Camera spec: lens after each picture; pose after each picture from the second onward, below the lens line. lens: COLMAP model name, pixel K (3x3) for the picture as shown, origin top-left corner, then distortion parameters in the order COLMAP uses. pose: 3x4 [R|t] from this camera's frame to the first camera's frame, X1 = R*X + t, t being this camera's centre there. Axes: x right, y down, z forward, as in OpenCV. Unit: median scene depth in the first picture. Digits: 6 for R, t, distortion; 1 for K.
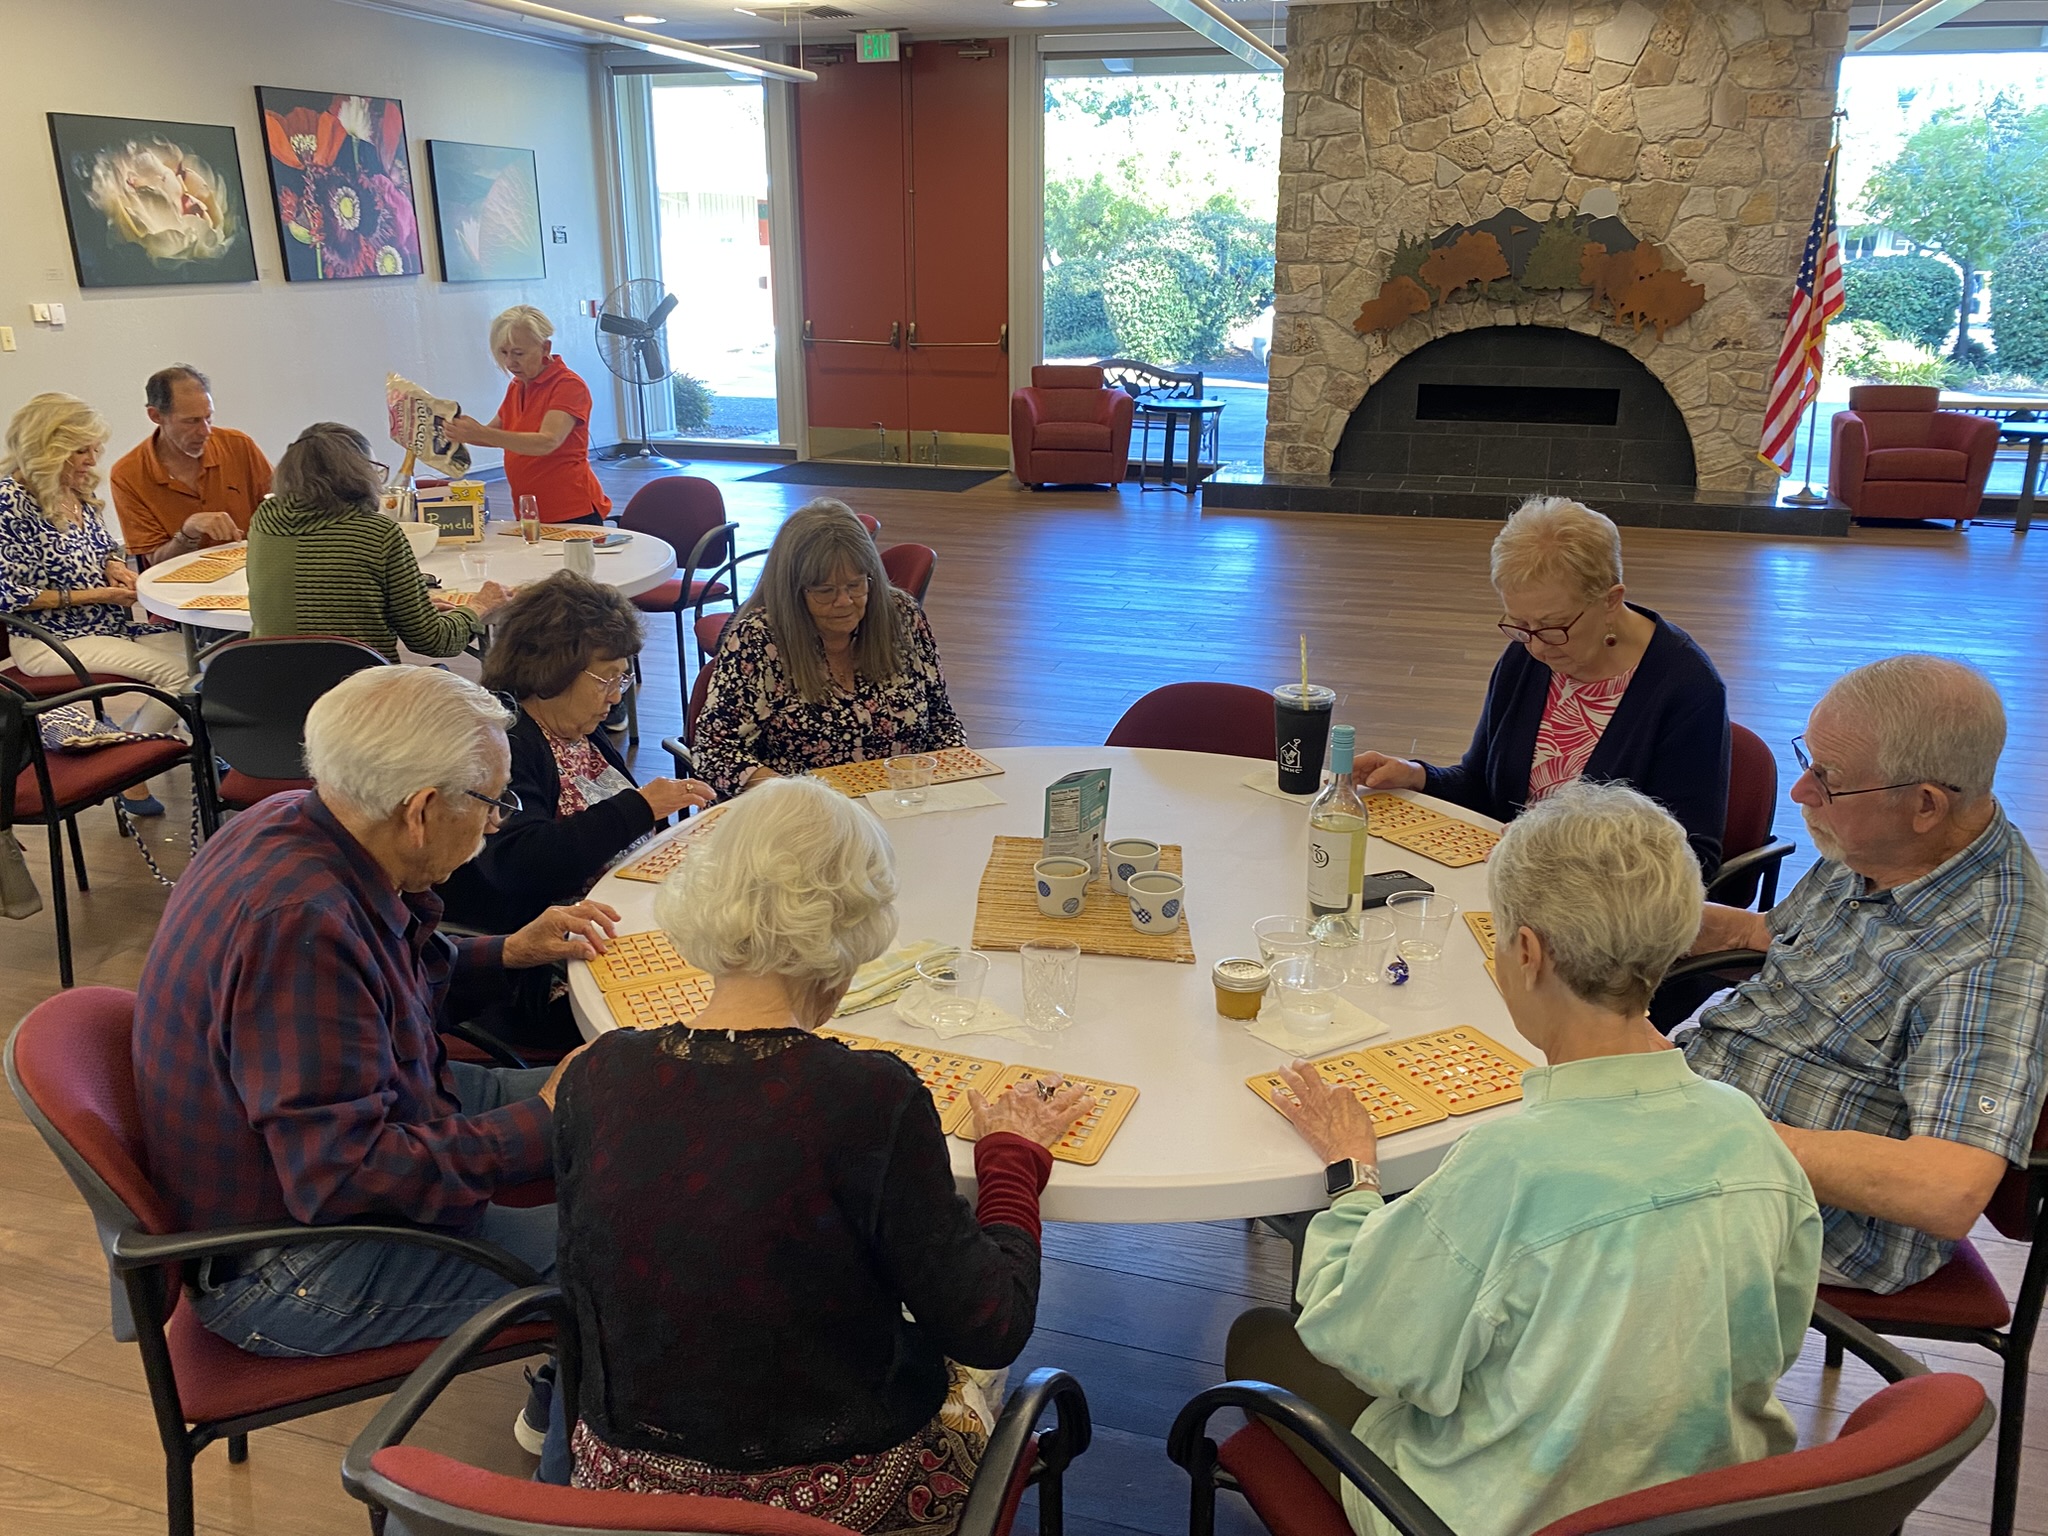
lens RADIAL K [[1563.6, 0, 1045.3], [0, 1563.6, 773.0], [0, 0, 1]] dist [0.003196, -0.000097]
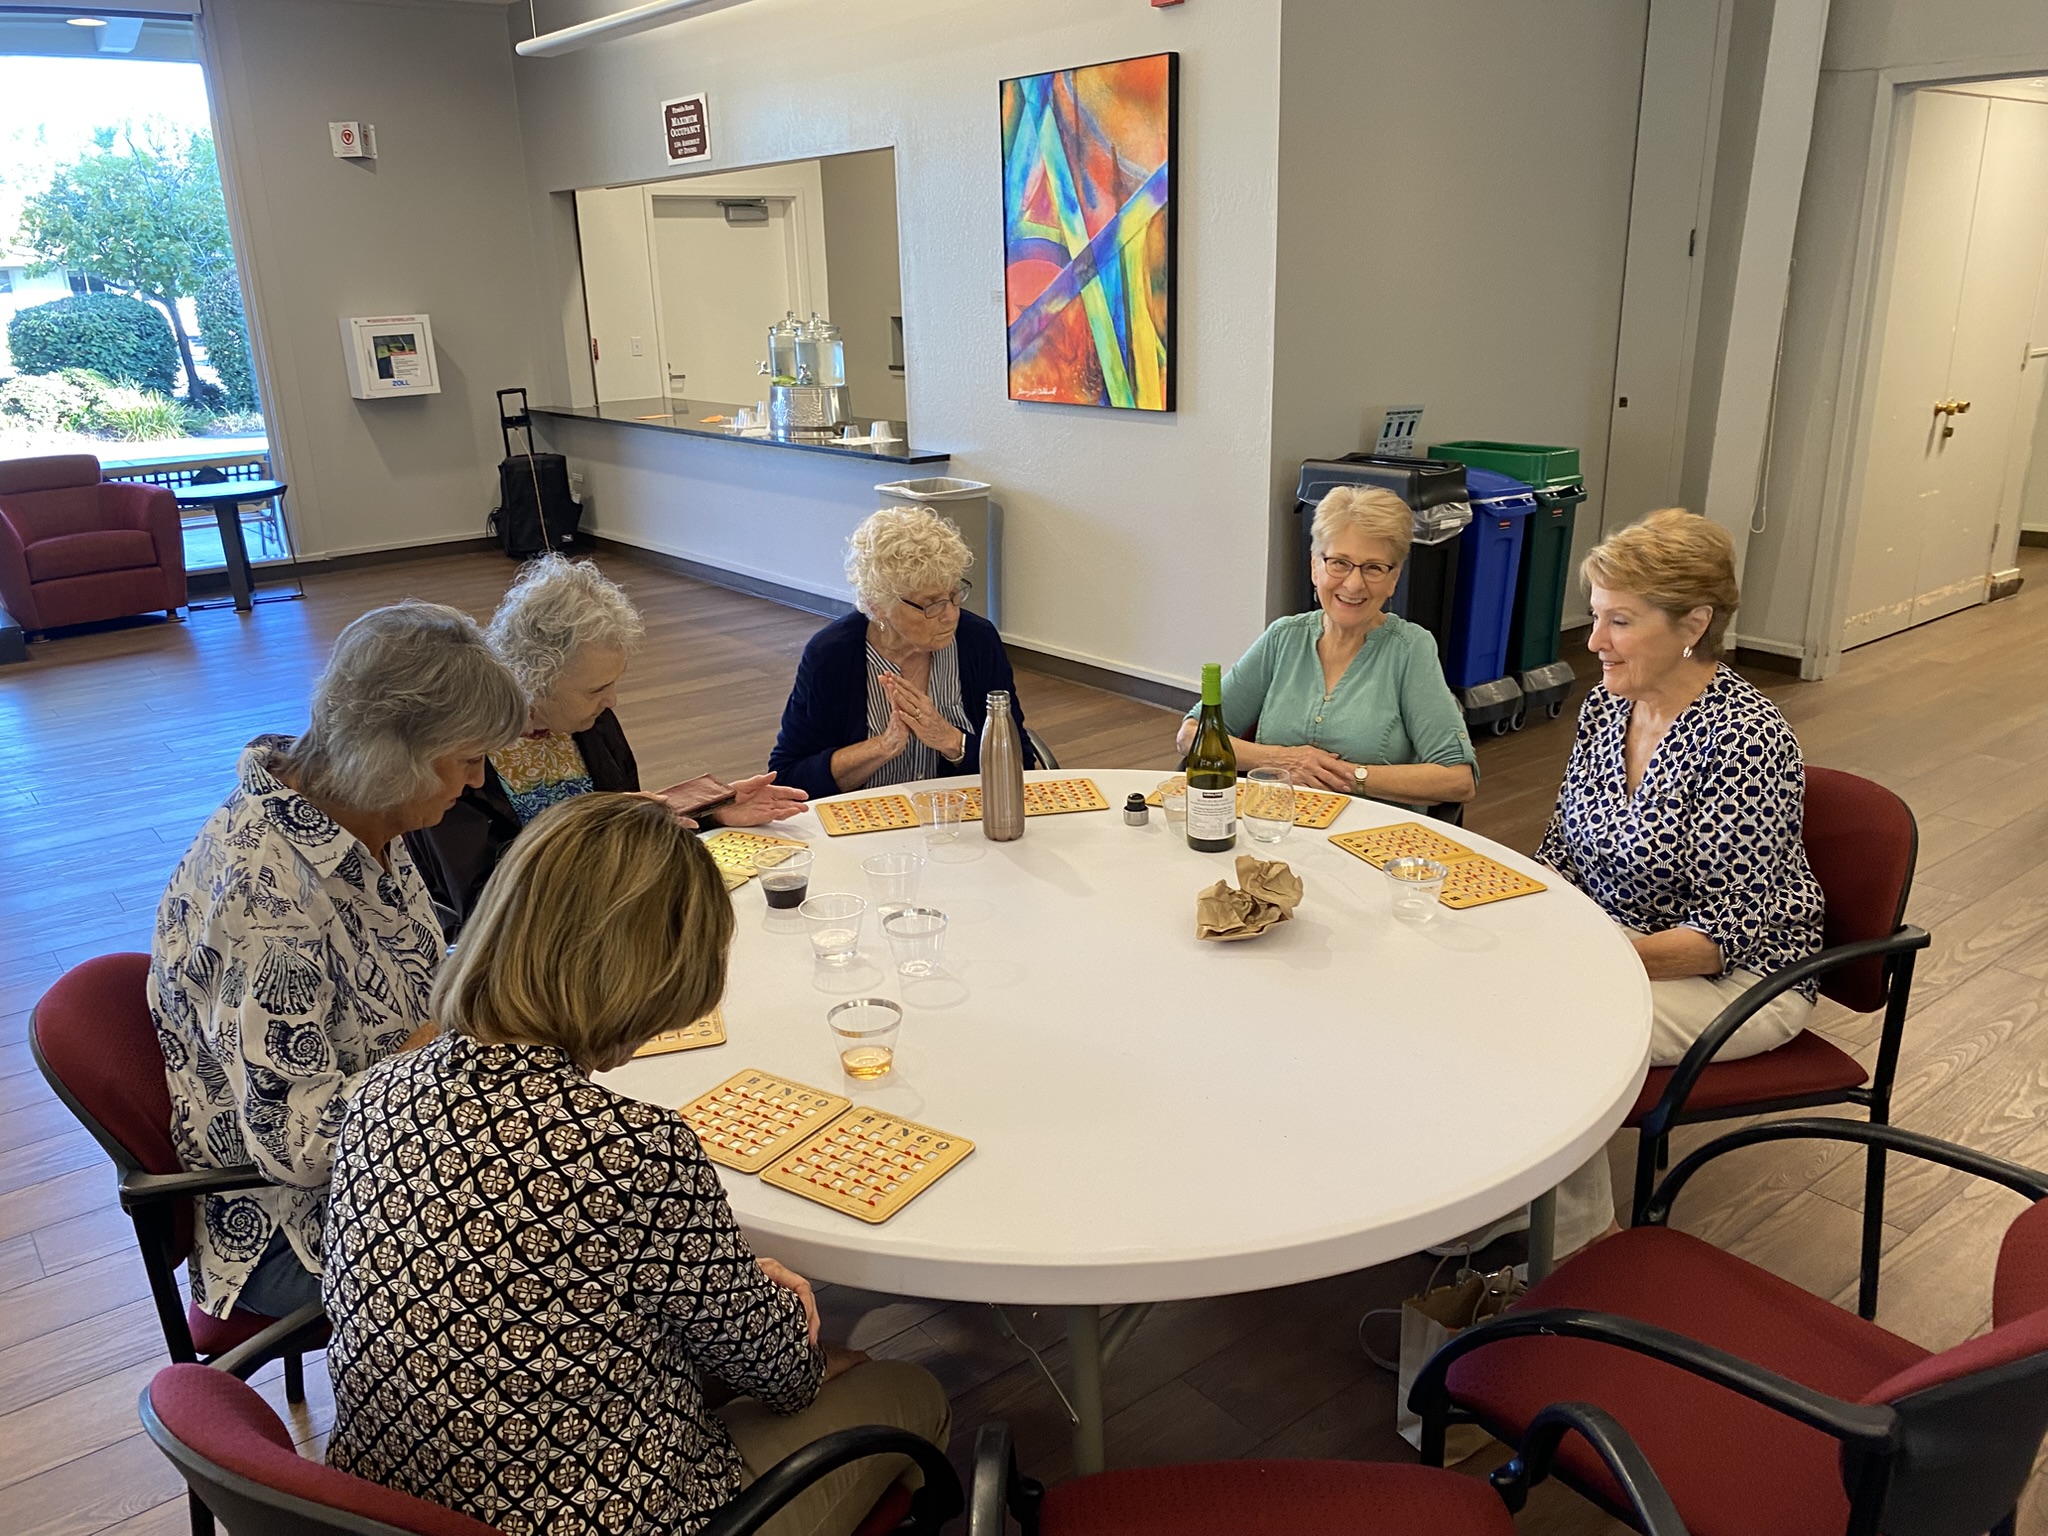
lens RADIAL K [[1553.2, 0, 980.7], [0, 1553.2, 767.5], [0, 0, 1]] dist [0.008066, 0.003064]
pose [[0.589570, -0.263909, 0.763387, 0.174060], [0.282865, 0.952726, 0.110907, -0.048530], [-0.756568, 0.150548, 0.636349, 0.152015]]
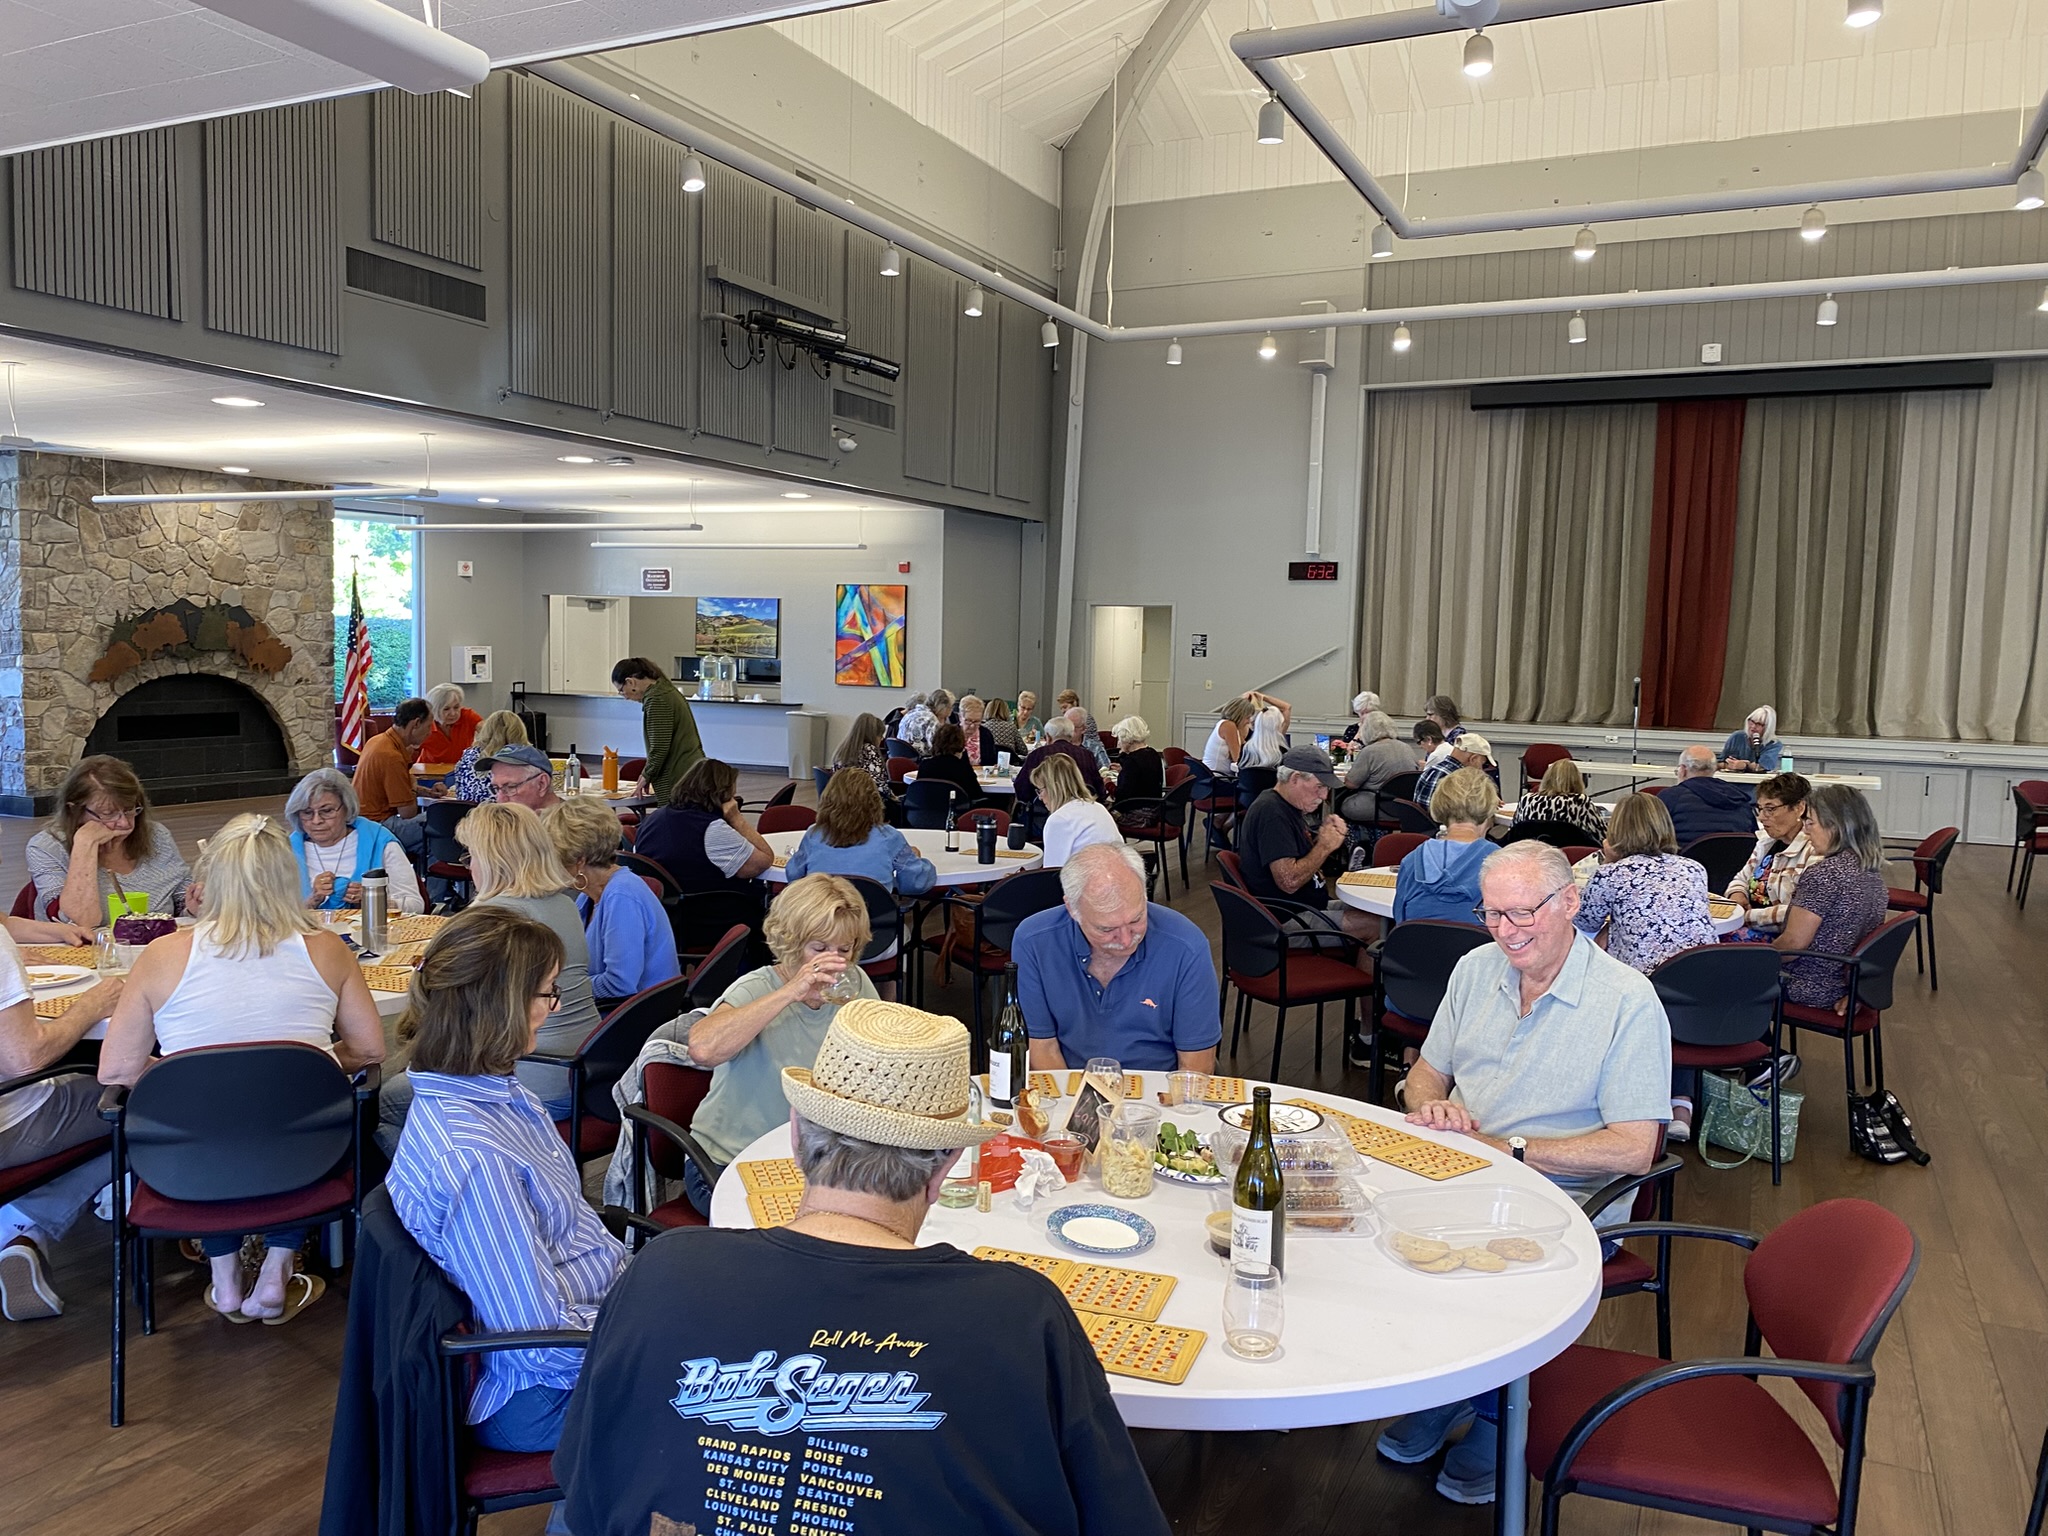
lens RADIAL K [[1564.3, 0, 1024.0], [0, 1564.3, 768.0], [0, 0, 1]] dist [0.039289, -0.003297]
pose [[0.148144, -0.082682, 0.985503, -1.069464], [0.291615, 0.955845, 0.036357, -0.025088], [-0.944994, 0.282001, 0.165714, 0.031916]]
